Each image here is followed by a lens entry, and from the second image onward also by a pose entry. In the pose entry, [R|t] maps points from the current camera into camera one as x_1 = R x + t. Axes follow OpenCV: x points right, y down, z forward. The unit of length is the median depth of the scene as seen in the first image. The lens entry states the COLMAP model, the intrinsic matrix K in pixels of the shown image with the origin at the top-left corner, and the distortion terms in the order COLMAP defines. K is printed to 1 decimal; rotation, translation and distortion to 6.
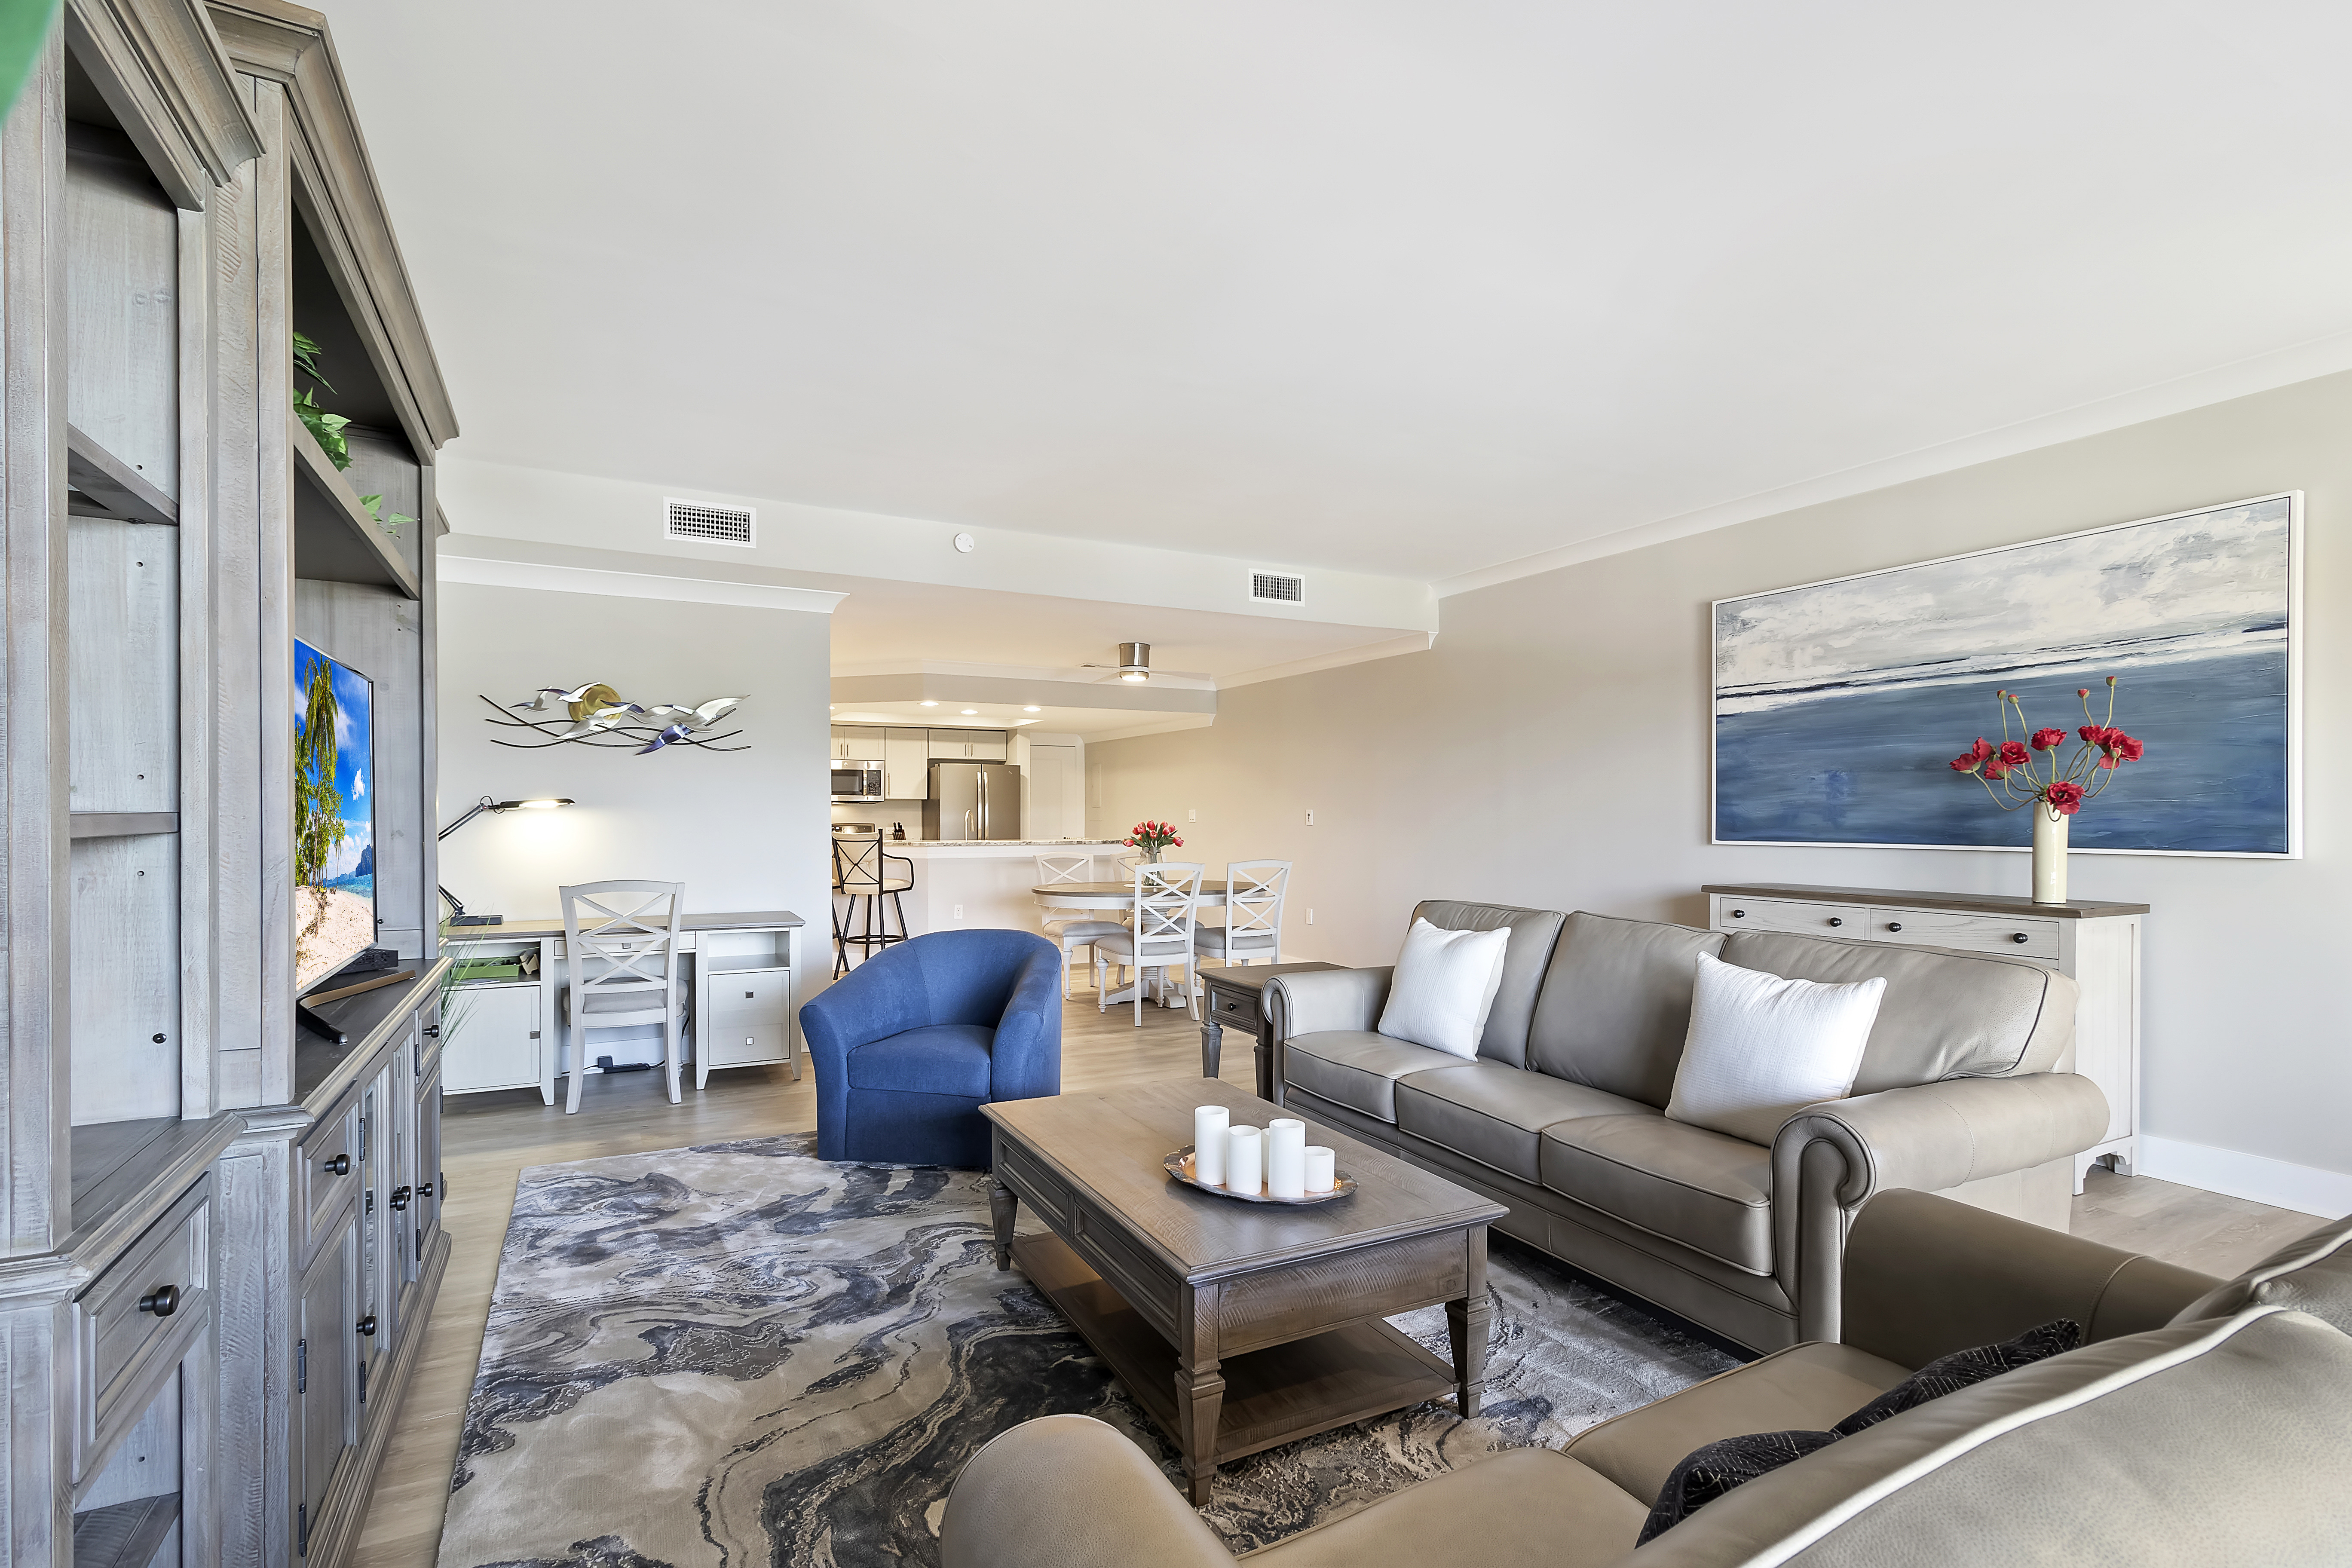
lens RADIAL K [[1080.4, 0, 1165.5], [0, 1080.4, 803.4], [0, 0, 1]] dist [0.002770, -0.000491]
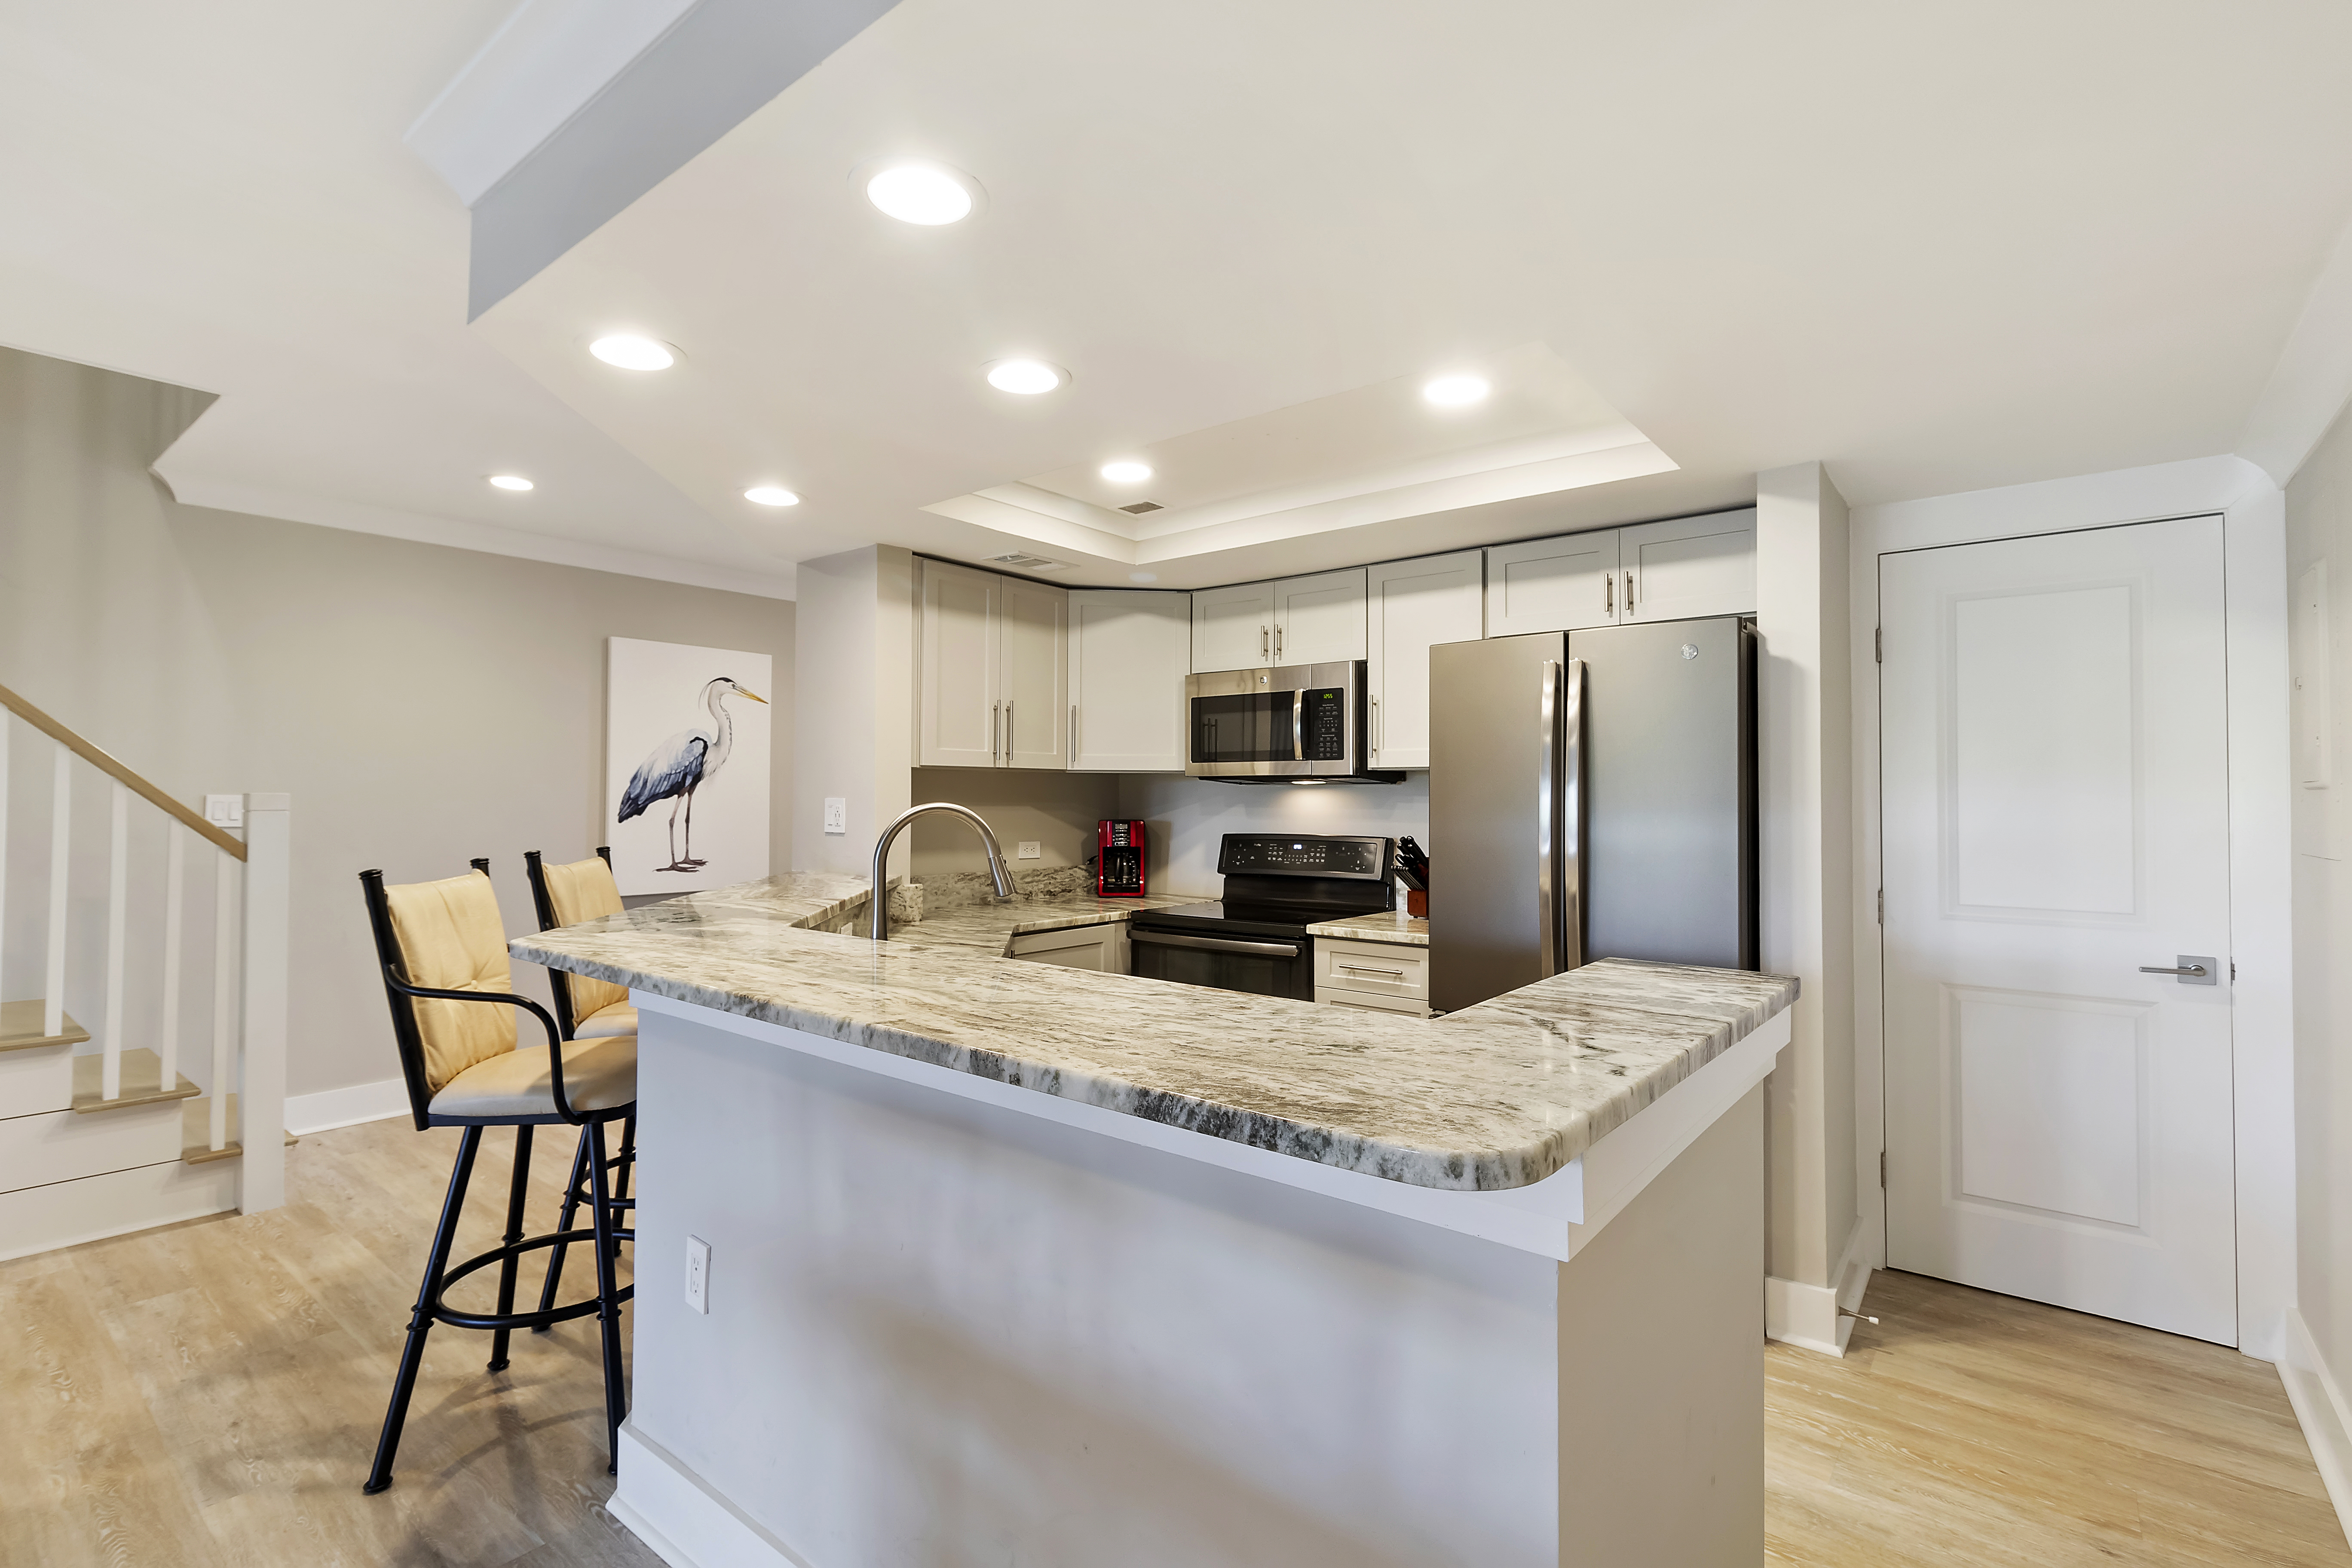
lens RADIAL K [[1080.4, 0, 1187.3], [0, 1080.4, 782.1], [0, 0, 1]] dist [0.002770, -0.000491]
pose [[0.398759, -0.012695, -0.916968, 0.037332], [0.003000, 0.999917, -0.012538, 0.004113], [0.917051, 0.002248, 0.398764, 0.813424]]
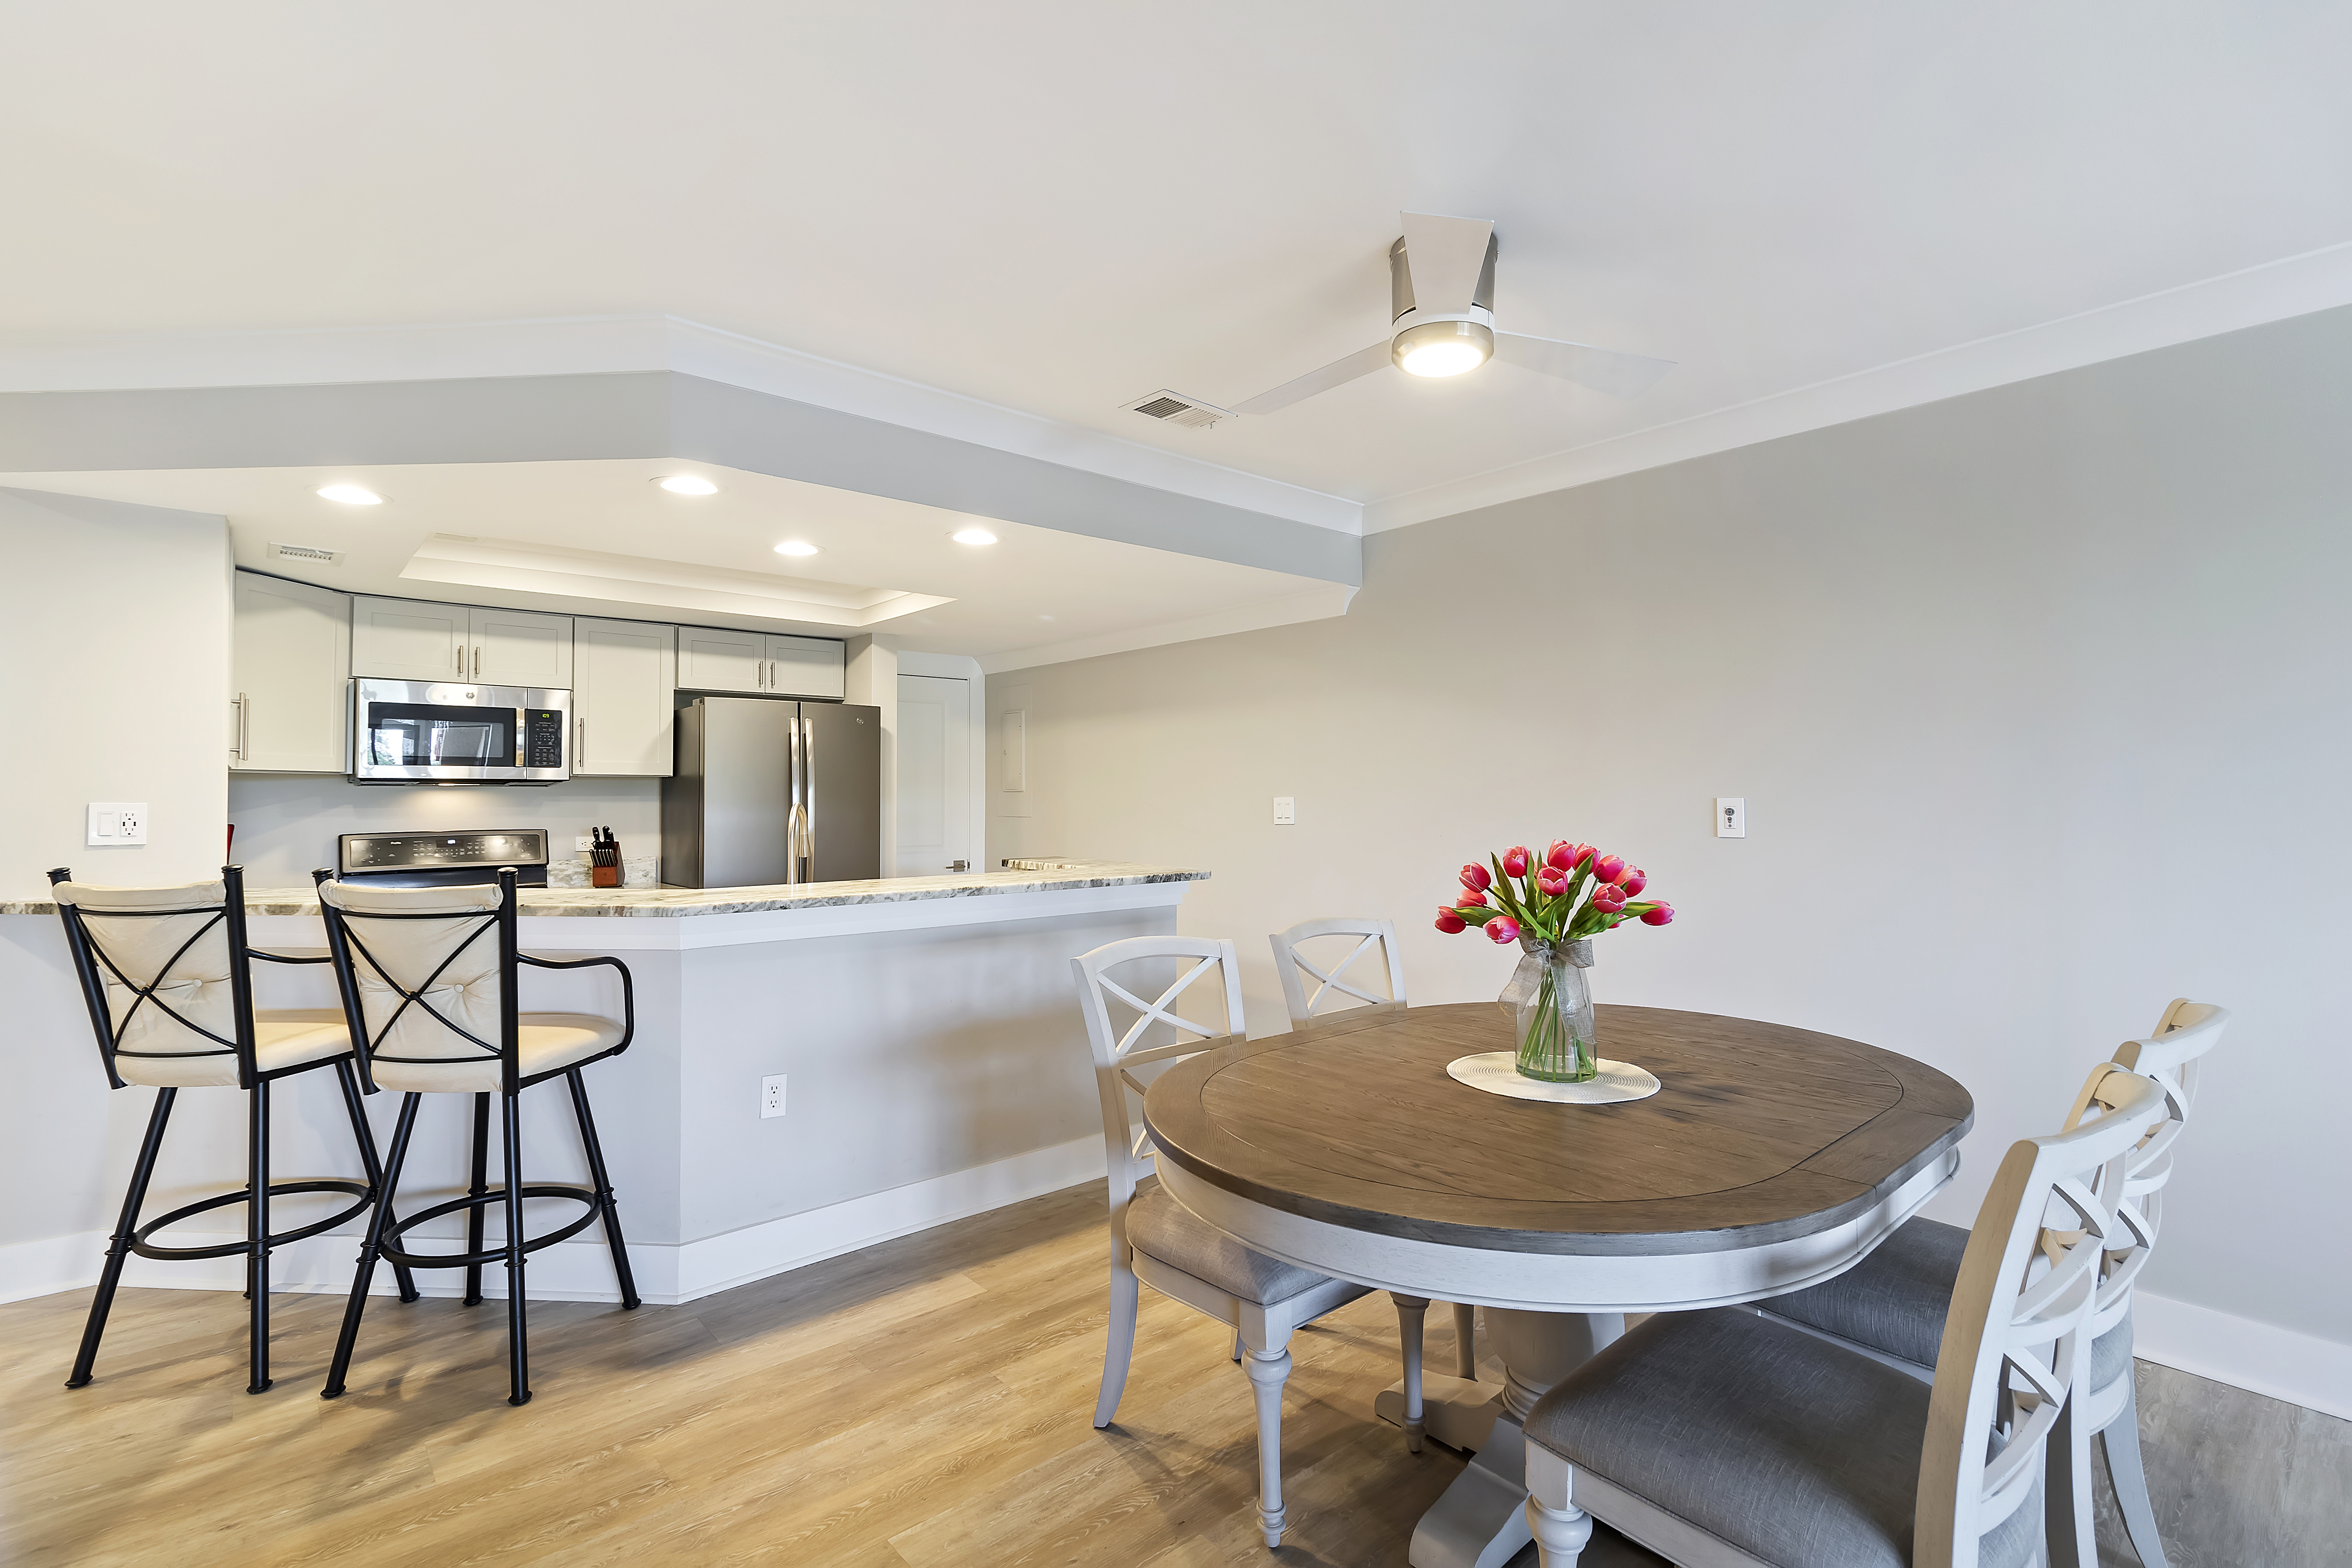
lens RADIAL K [[1080.4, 0, 1176.7], [0, 1080.4, 782.3], [0, 0, 1]] dist [0.002770, -0.000491]
pose [[0.974841, -0.000115, 0.222903, -0.116175], [0.001257, 0.999987, -0.004985, 0.001285], [-0.222900, 0.005140, 0.974828, 0.512879]]
